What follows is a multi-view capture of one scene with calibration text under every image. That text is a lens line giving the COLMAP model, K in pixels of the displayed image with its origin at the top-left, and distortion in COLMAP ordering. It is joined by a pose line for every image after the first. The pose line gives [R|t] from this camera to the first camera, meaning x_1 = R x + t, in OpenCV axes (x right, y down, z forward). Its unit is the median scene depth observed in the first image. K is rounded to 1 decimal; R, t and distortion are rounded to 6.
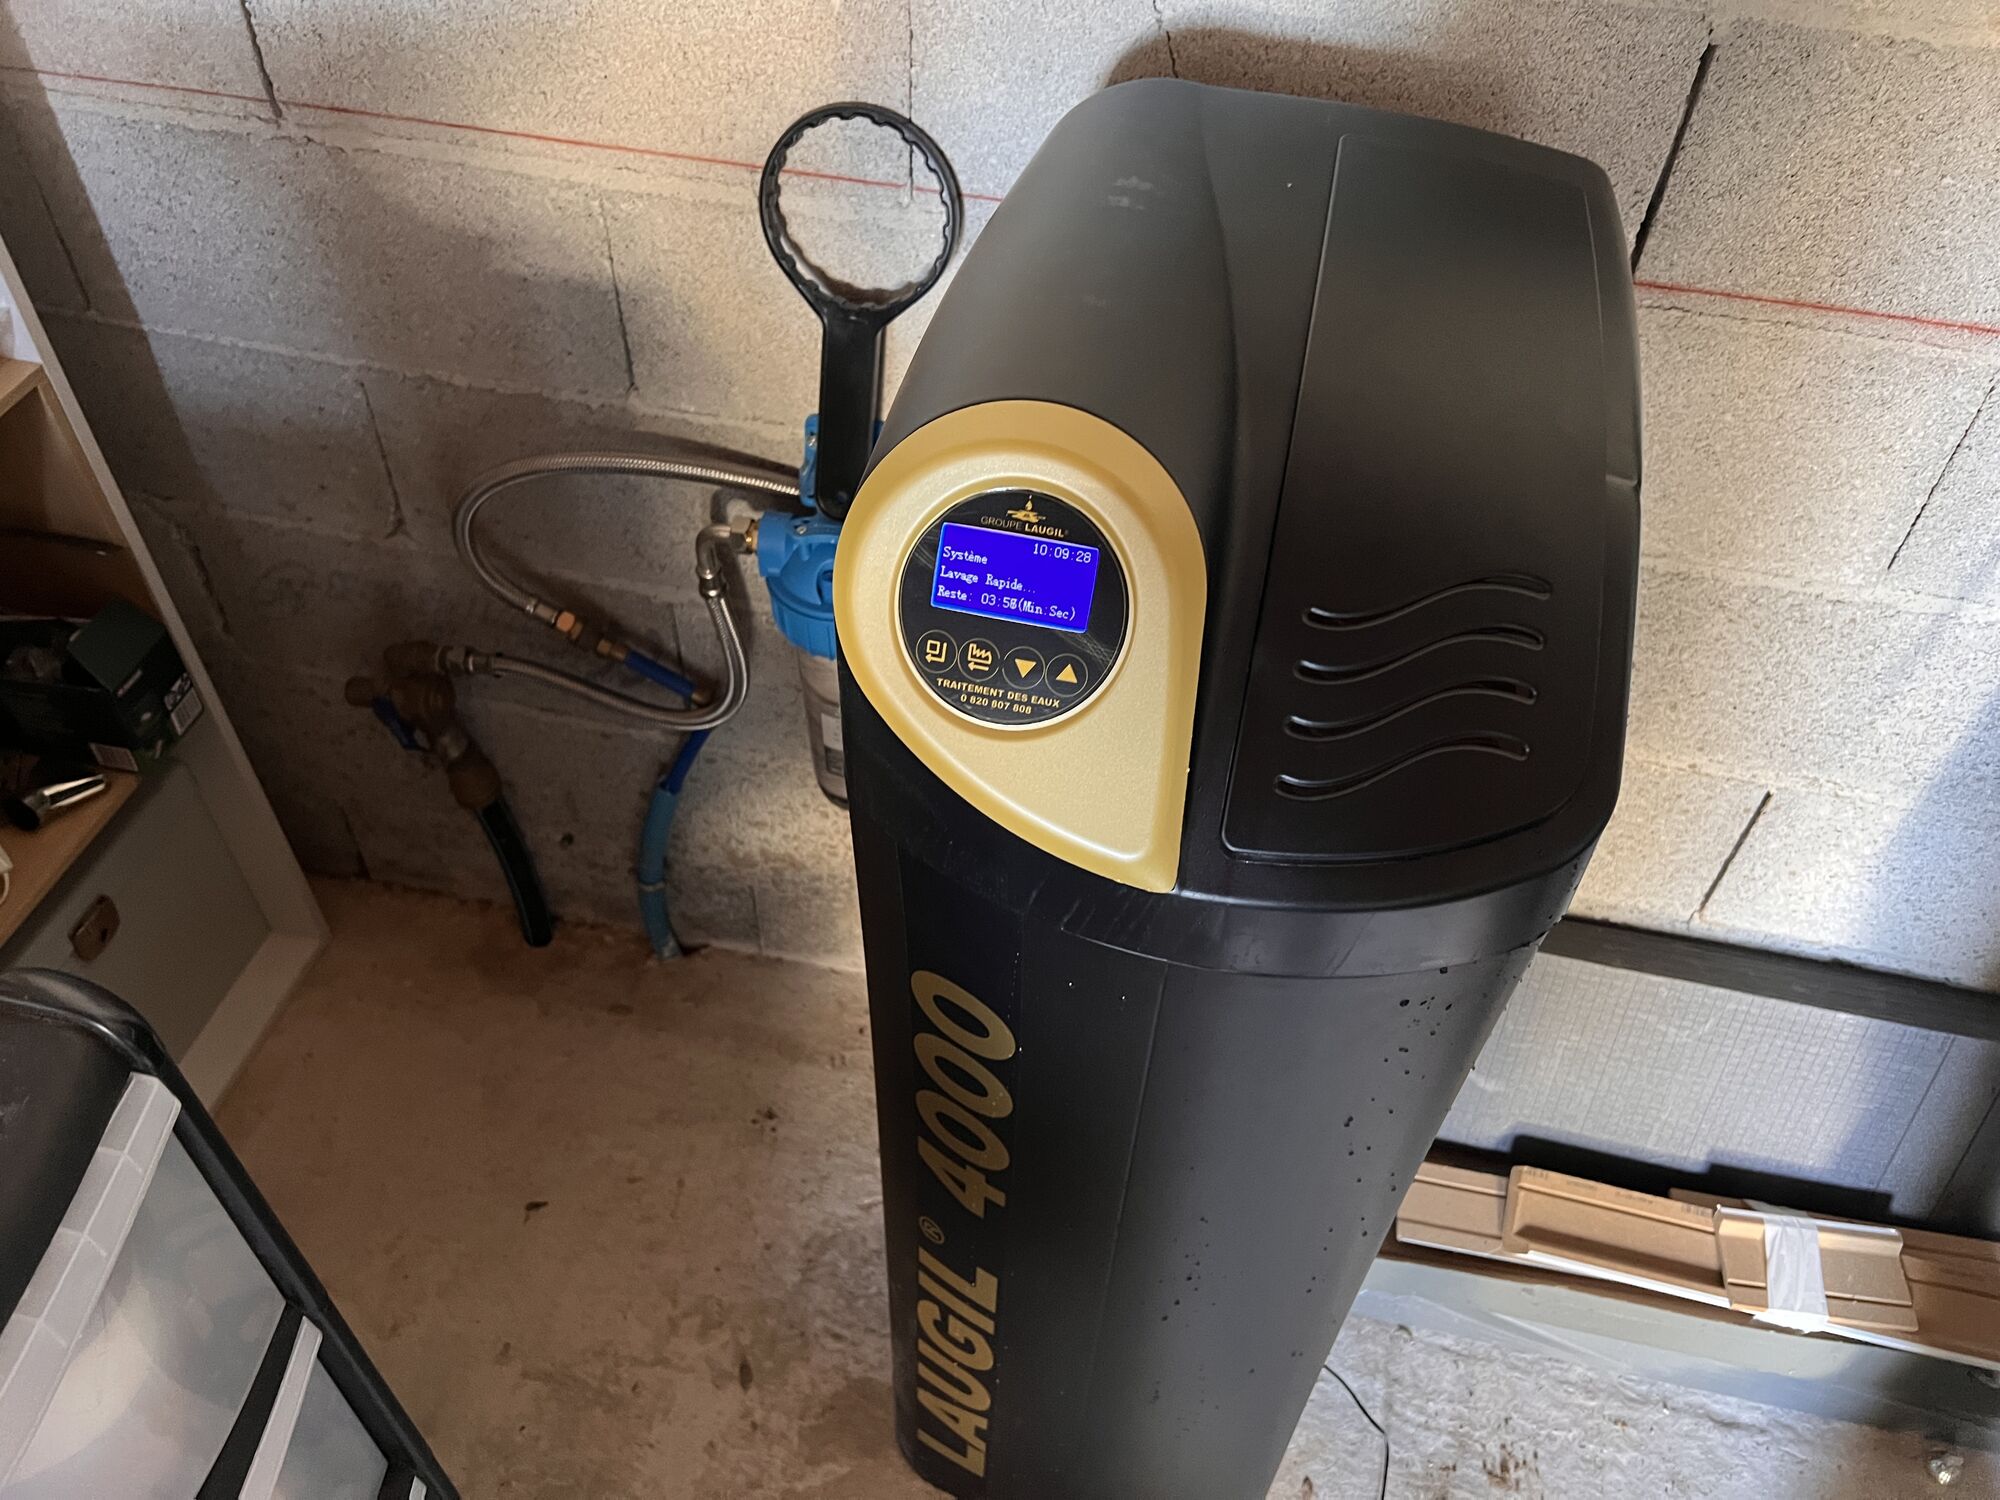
lens RADIAL K [[1524.9, 0, 1016.0], [0, 1524.9, 757.1], [0, 0, 1]] dist [0.028263, -0.049464]
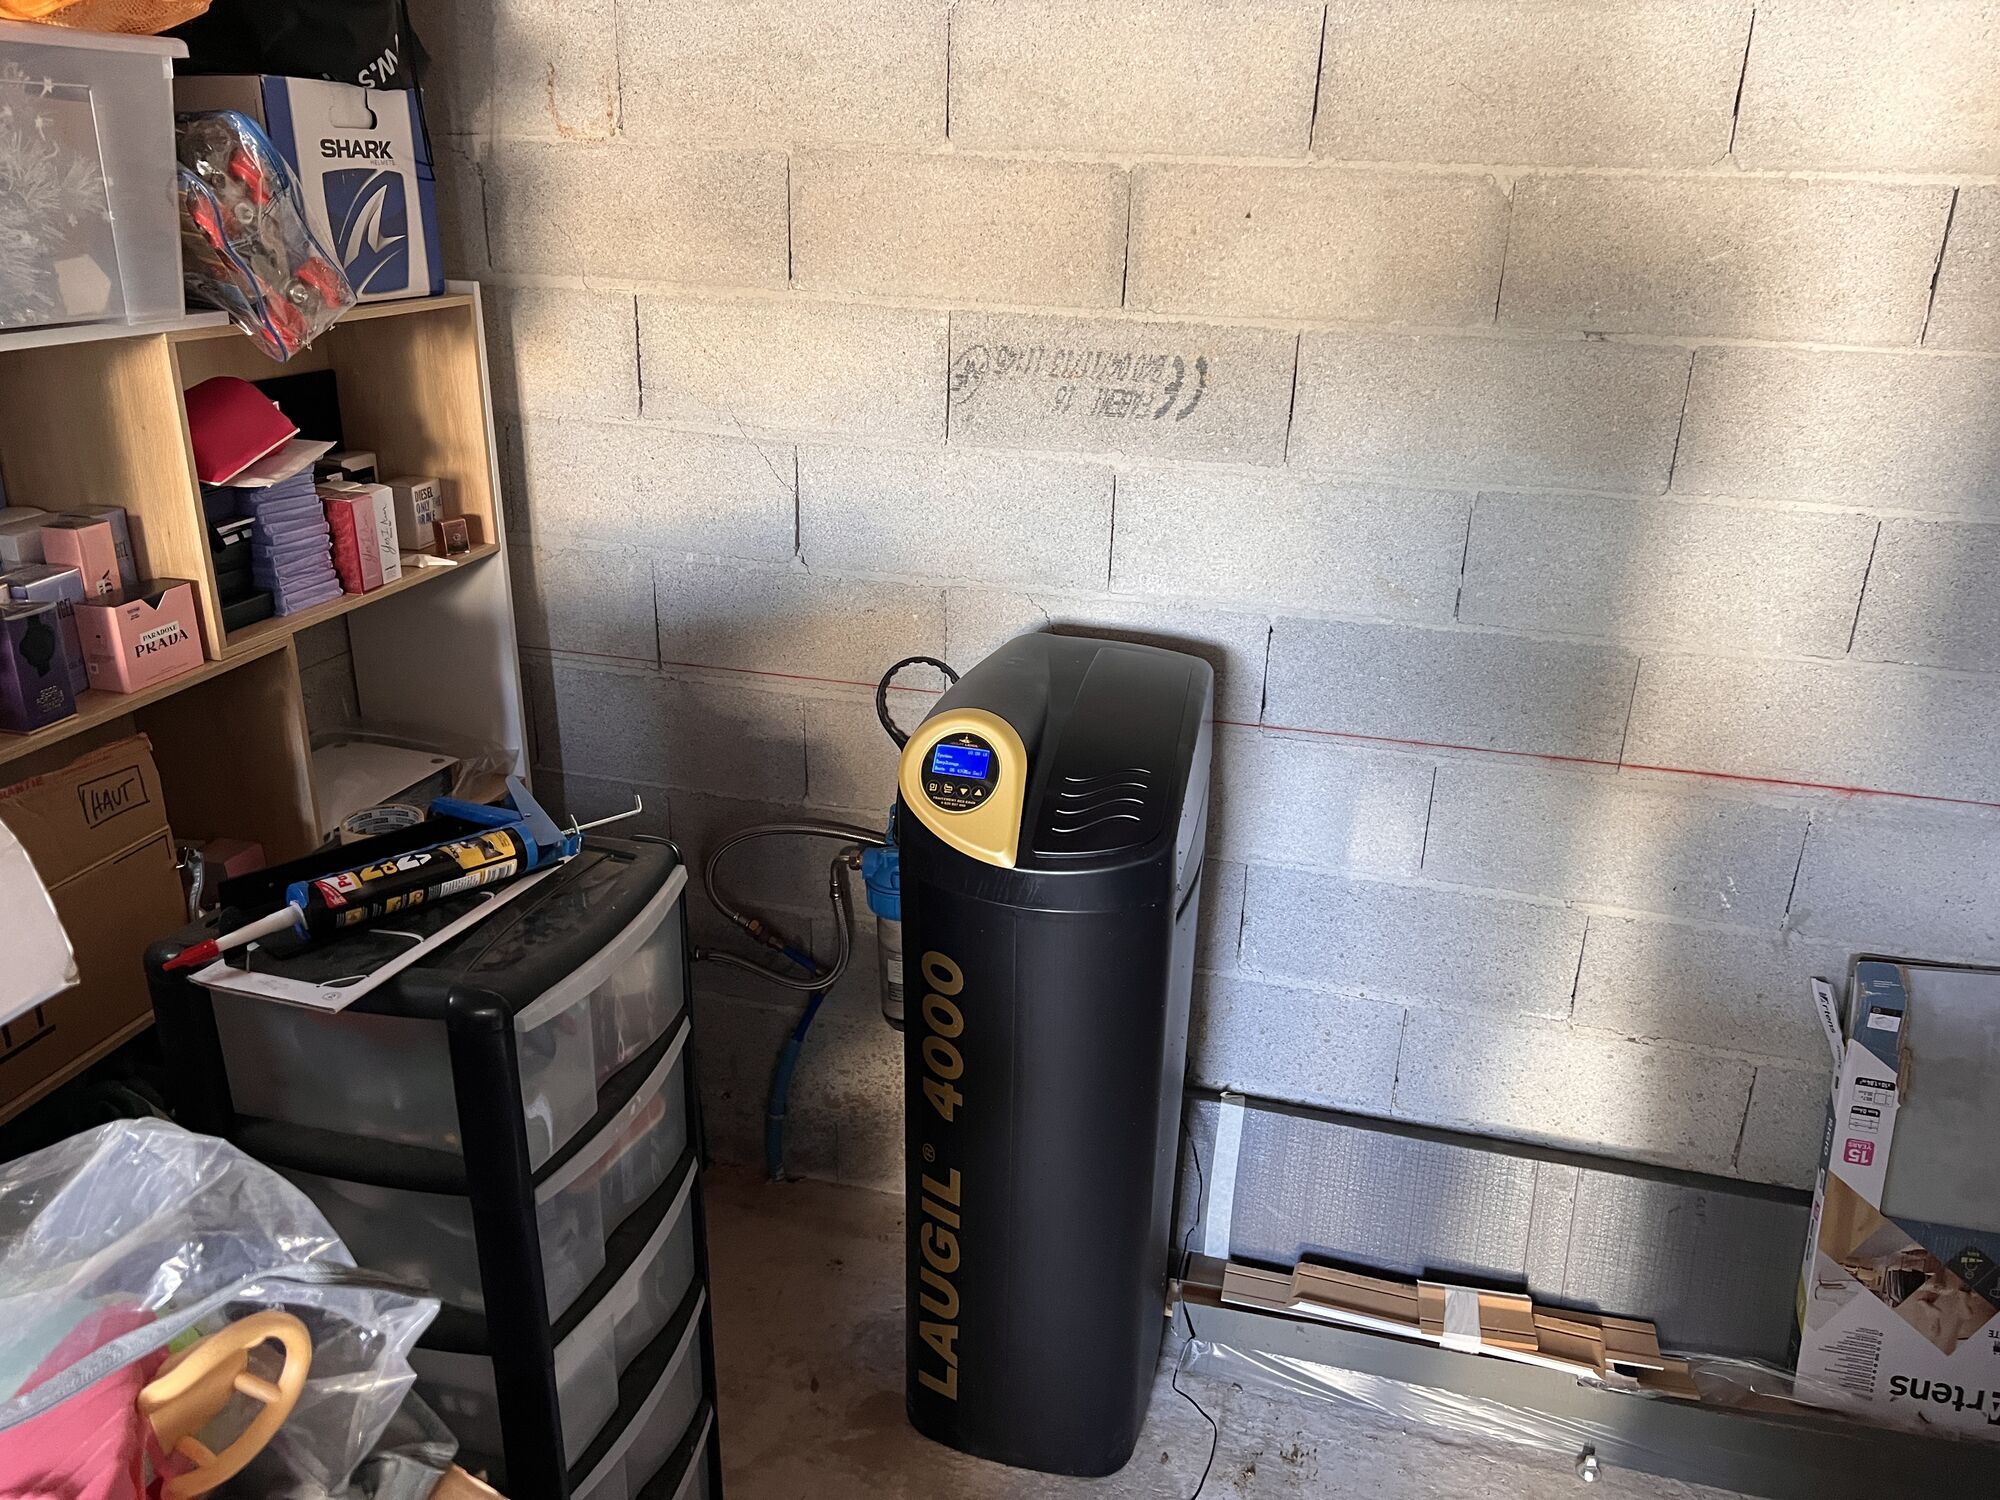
lens RADIAL K [[1524.9, 0, 995.3], [0, 1524.9, 752.7], [0, 0, 1]] dist [0.028263, -0.049464]
pose [[0.997944, 0.006479, -0.063764, 0.124644], [-0.033130, 0.903796, -0.426680, 0.553012], [0.054865, 0.427915, 0.902152, -0.814634]]
